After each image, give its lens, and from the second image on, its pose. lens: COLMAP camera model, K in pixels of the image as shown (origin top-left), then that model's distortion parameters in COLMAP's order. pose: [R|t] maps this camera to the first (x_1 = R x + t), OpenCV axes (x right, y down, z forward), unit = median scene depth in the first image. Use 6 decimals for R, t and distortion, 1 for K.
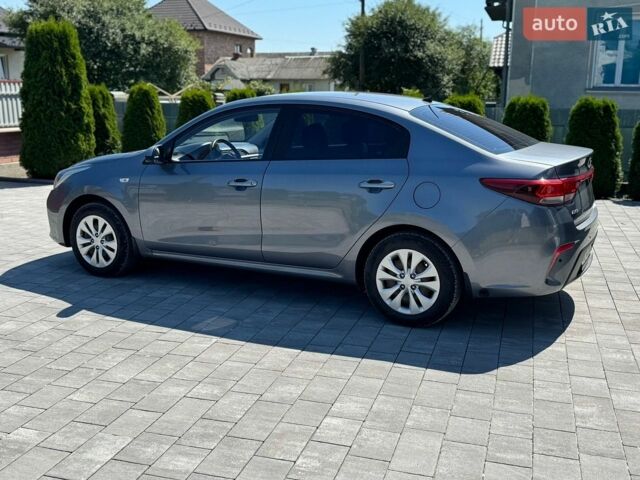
lens RADIAL K [[674.5, 0, 320.0], [0, 674.5, 240.0], [0, 0, 1]] dist [0.177389, -0.394452]
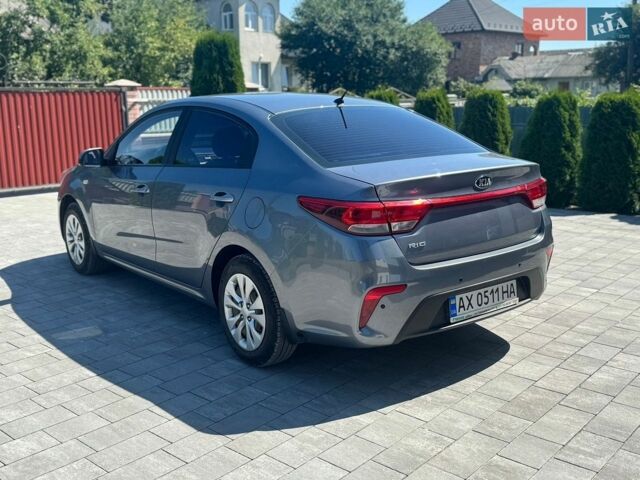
lens RADIAL K [[671.1, 0, 320.0], [0, 671.1, 240.0], [0, 0, 1]] dist [0.238182, -0.579213]
pose [[0.908834, 0.069514, -0.411325, 0.220203], [-0.071121, 0.997402, 0.011416, -0.017975], [0.411050, 0.018879, 0.911417, 0.099832]]
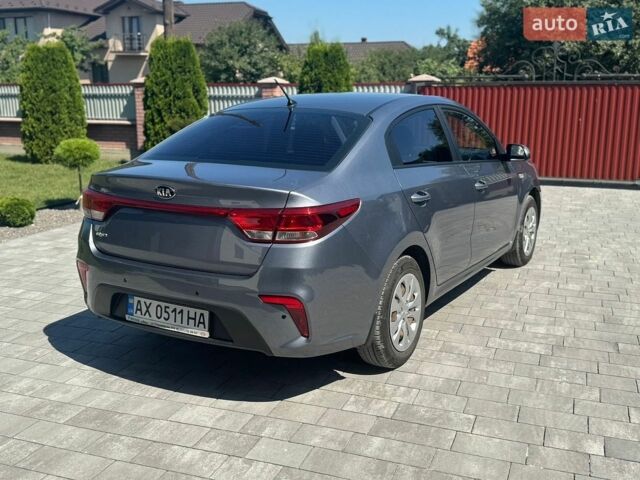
lens RADIAL K [[674.5, 0, 320.0], [0, 674.5, 240.0], [0, 0, 1]] dist [0.177389, -0.394452]
pose [[-0.065073, 0.205806, -0.976427, 0.443729], [-0.208256, 0.954153, 0.214990, -0.102402], [0.975907, 0.217337, -0.019229, 0.482617]]
